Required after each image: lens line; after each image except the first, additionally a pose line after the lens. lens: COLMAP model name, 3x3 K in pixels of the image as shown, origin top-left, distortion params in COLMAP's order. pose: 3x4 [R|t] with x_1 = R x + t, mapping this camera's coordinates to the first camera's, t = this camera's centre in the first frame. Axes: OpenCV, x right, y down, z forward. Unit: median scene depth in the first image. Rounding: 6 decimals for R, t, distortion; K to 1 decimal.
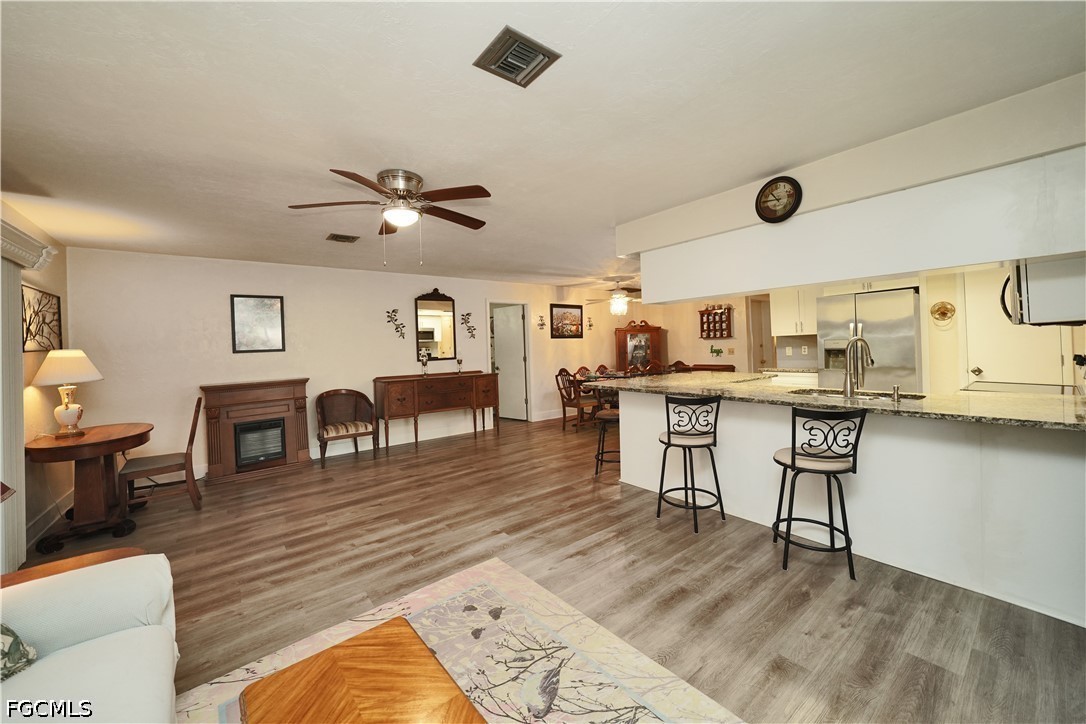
lens RADIAL K [[410.1, 0, 558.1], [0, 410.1, 353.2], [0, 0, 1]] dist [-0.013733, 0.002808]
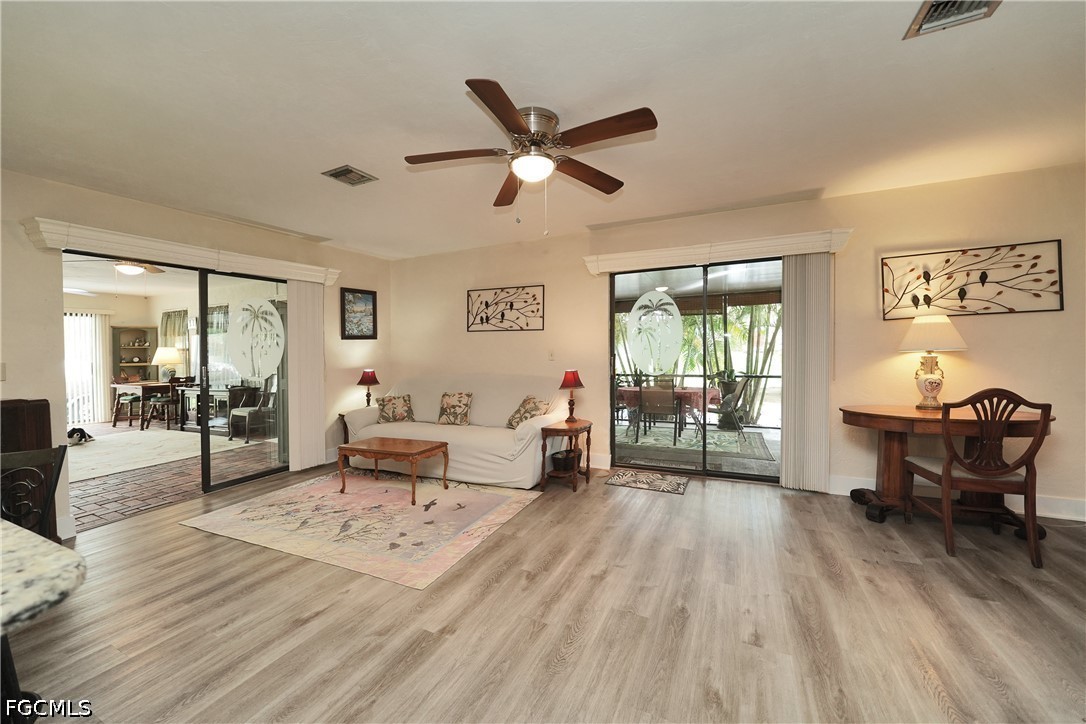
lens RADIAL K [[410.1, 0, 543.1], [0, 410.1, 358.3], [0, 0, 1]] dist [-0.013733, 0.002808]
pose [[-0.902392, 0.060824, -0.426602, -0.022957], [0.042223, 0.997705, 0.052938, 0.003880], [0.428843, 0.029759, -0.902889, 0.823693]]
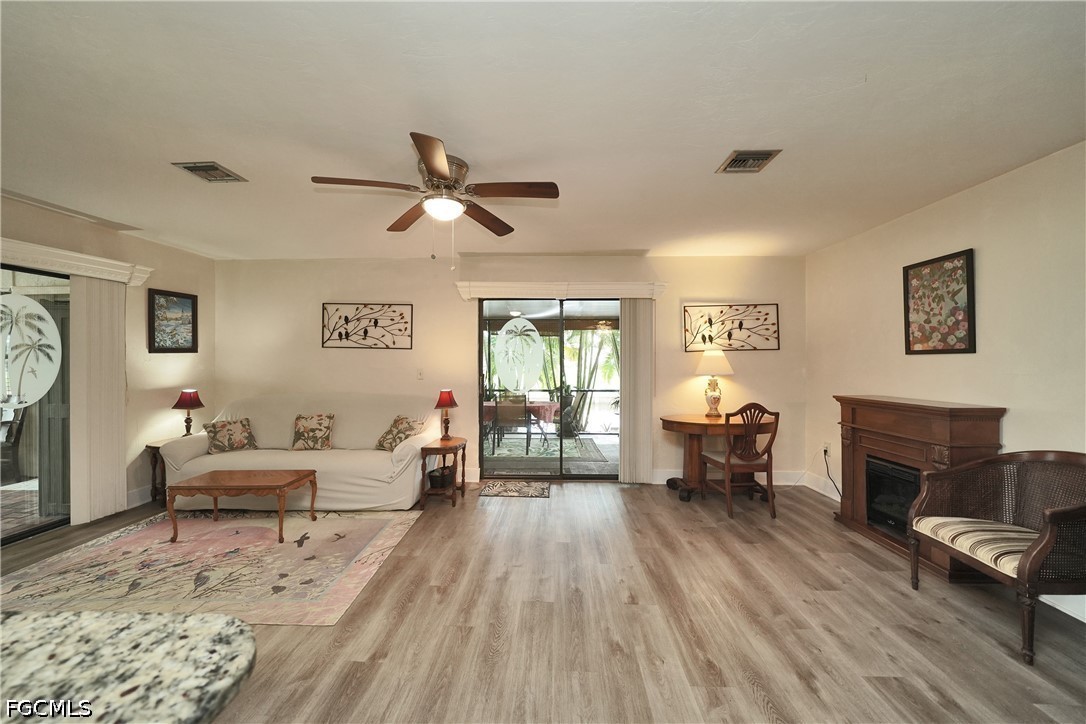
lens RADIAL K [[410.1, 0, 537.0], [0, 410.1, 359.7], [0, 0, 1]] dist [-0.013733, 0.002808]
pose [[-0.661093, 0.036910, -0.749396, 0.071936], [0.009205, 0.999113, 0.041089, -0.018679], [0.750248, 0.020265, -0.660846, 0.815542]]
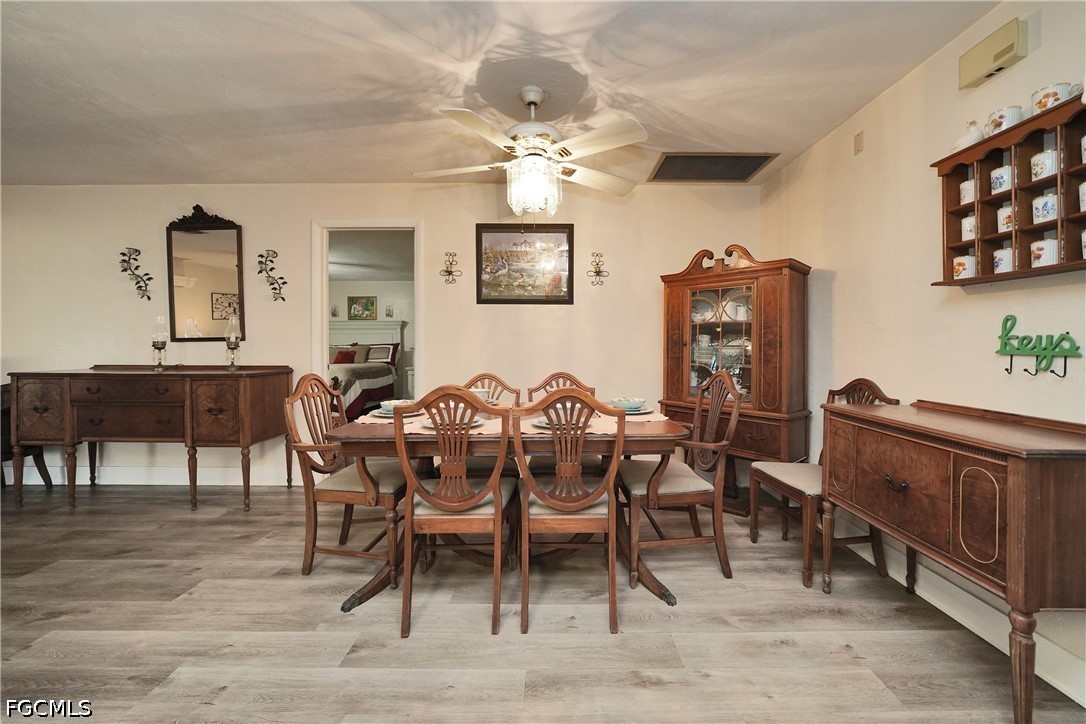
lens RADIAL K [[410.1, 0, 566.2], [0, 410.1, 342.5], [0, 0, 1]] dist [-0.013733, 0.002808]
pose [[0.786250, 0.032297, -0.617063, 0.441413], [-0.035795, 0.999337, 0.006696, -0.000846], [0.616870, 0.016823, 0.786885, 0.959132]]
